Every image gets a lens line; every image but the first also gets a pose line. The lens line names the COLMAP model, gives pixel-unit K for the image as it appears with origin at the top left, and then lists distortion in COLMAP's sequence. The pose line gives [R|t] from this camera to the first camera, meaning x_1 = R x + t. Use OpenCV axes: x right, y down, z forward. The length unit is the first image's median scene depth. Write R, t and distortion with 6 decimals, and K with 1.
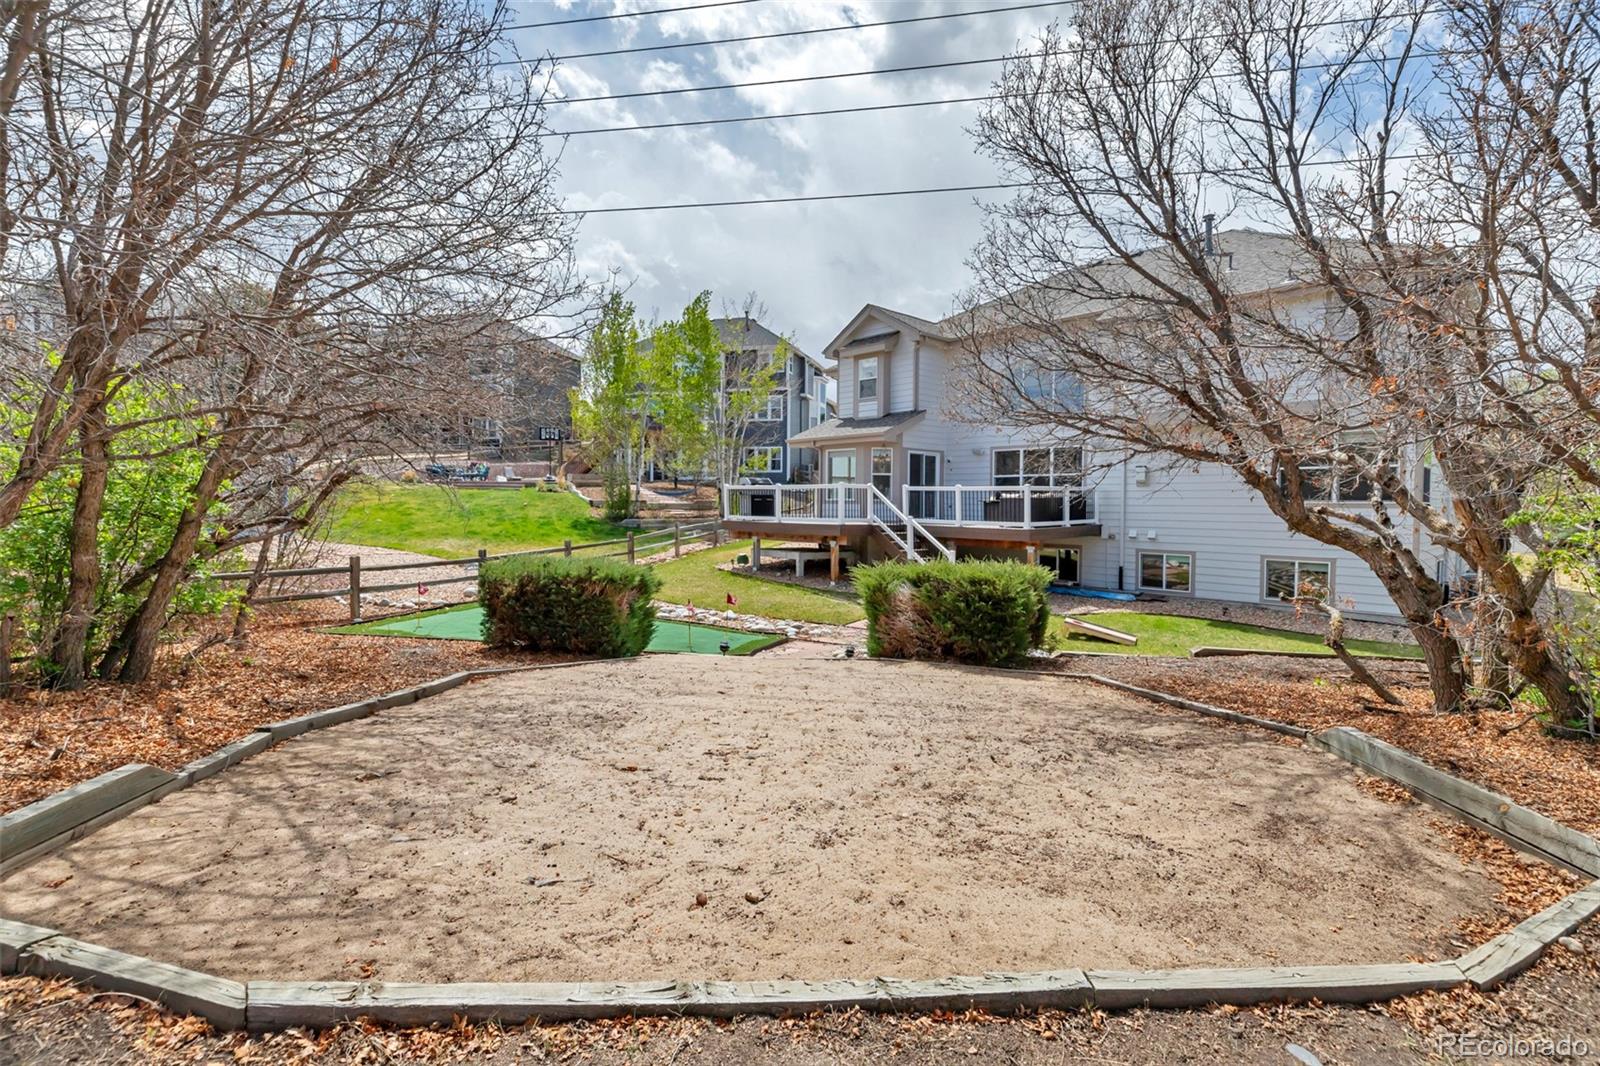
lens RADIAL K [[731.4, 0, 795.4], [0, 731.4, 535.7], [0, 0, 1]] dist [0.001451, 0.000142]
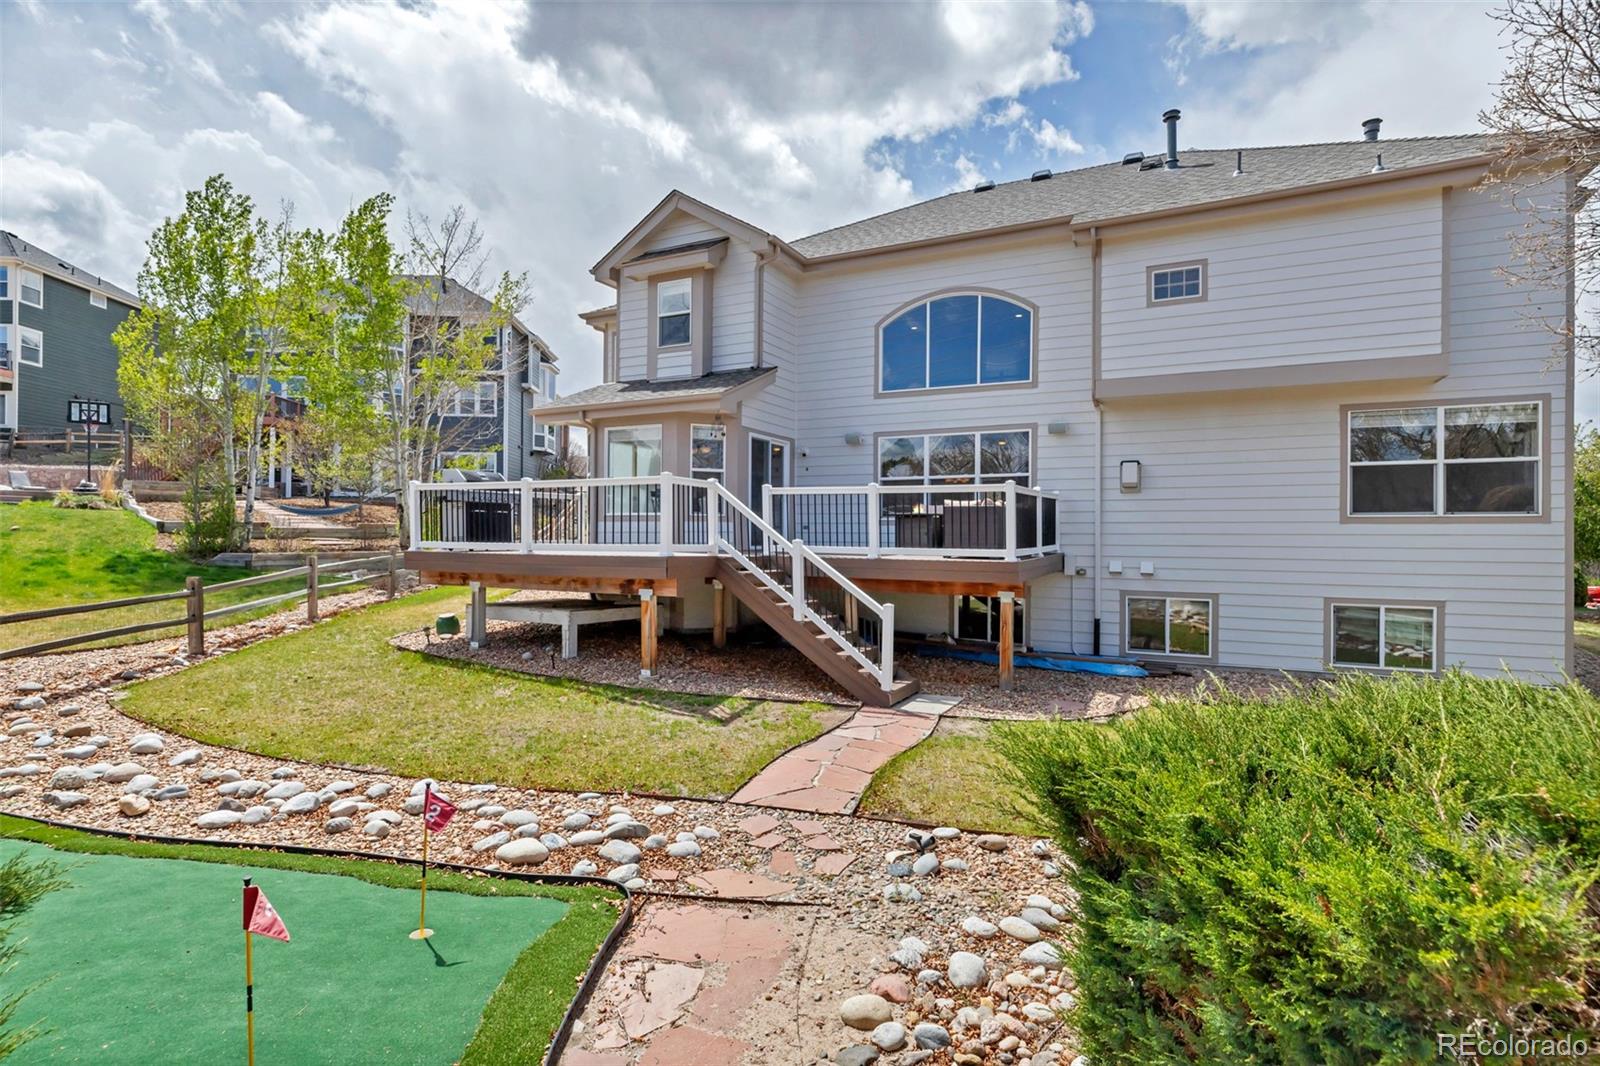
lens RADIAL K [[835.5, 0, 800.0], [0, 835.5, 533.0], [0, 0, 1]] dist [0.001680, 0.000242]
pose [[0.941807, 0.000967, 0.336153, -0.034603], [0.014940, 0.998887, -0.044732, -0.003095], [-0.335822, 0.047151, 0.940745, 0.336708]]
